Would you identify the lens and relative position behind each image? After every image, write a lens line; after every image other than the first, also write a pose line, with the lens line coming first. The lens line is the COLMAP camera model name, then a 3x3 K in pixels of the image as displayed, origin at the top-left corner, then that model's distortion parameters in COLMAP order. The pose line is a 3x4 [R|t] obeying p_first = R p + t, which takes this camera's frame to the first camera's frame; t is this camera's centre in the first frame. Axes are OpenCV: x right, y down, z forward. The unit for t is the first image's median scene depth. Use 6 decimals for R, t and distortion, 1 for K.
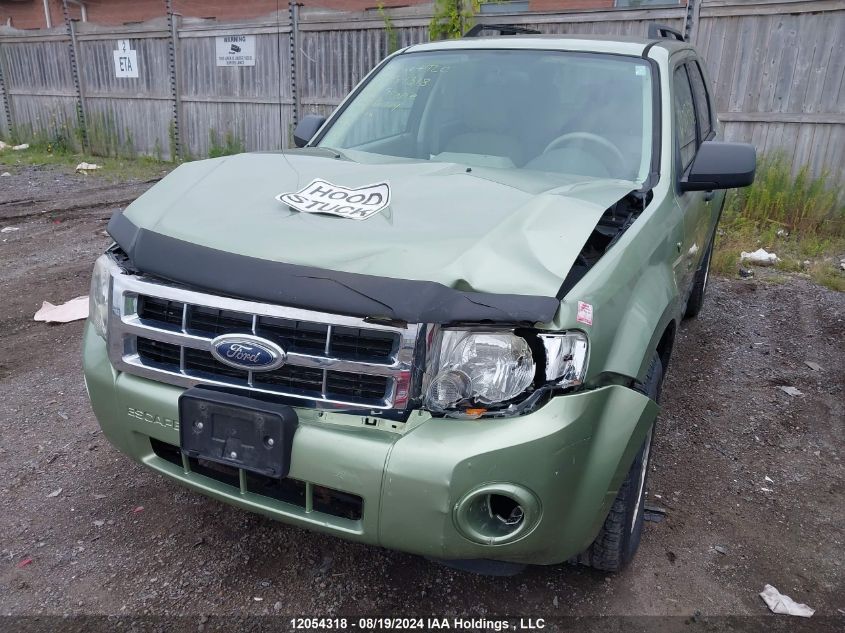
lens RADIAL K [[666.7, 0, 419.7], [0, 666.7, 316.5], [0, 0, 1]] dist [0.021615, -0.019664]
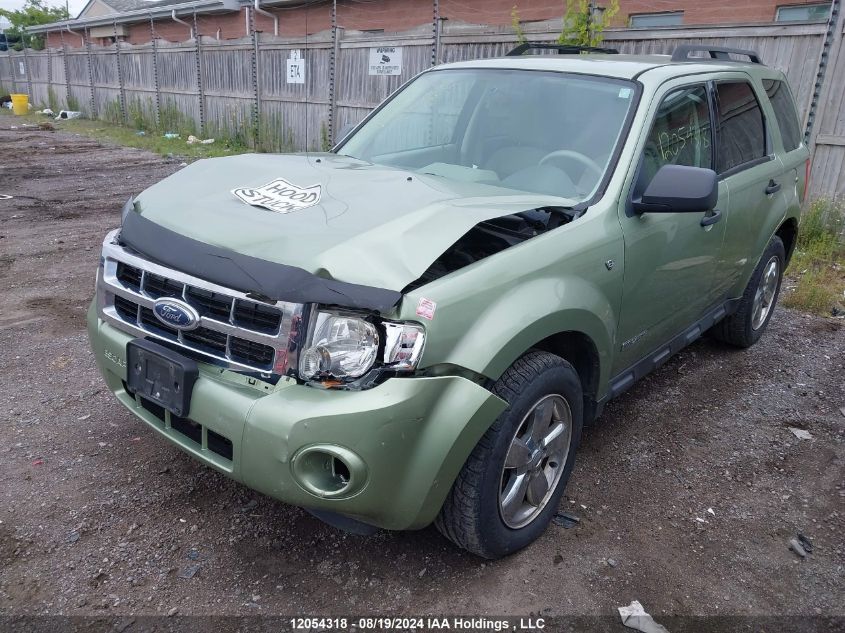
lens RADIAL K [[666.7, 0, 425.7], [0, 666.7, 314.7], [0, 0, 1]] dist [0.021615, -0.019664]
pose [[0.964725, 0.107279, -0.240411, 0.449676], [-0.110607, 0.993864, -0.000352, 0.005168], [0.238898, 0.026931, 0.970671, -0.079906]]
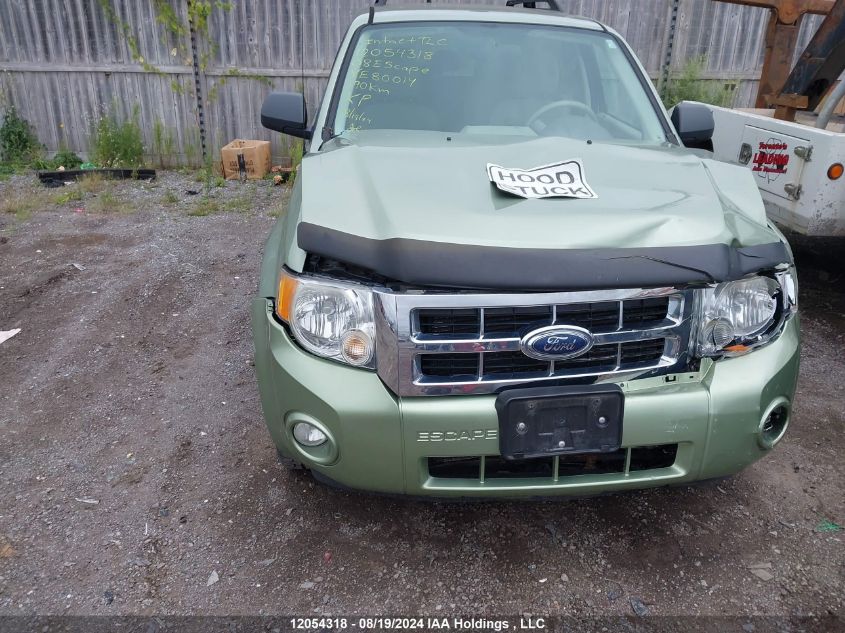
lens RADIAL K [[666.7, 0, 410.4], [0, 666.7, 326.0], [0, 0, 1]] dist [0.021615, -0.019664]
pose [[0.858346, -0.201188, 0.471981, -0.857687], [0.166996, 0.979372, 0.113769, -0.114345], [-0.485133, -0.018834, 0.874237, 0.211786]]
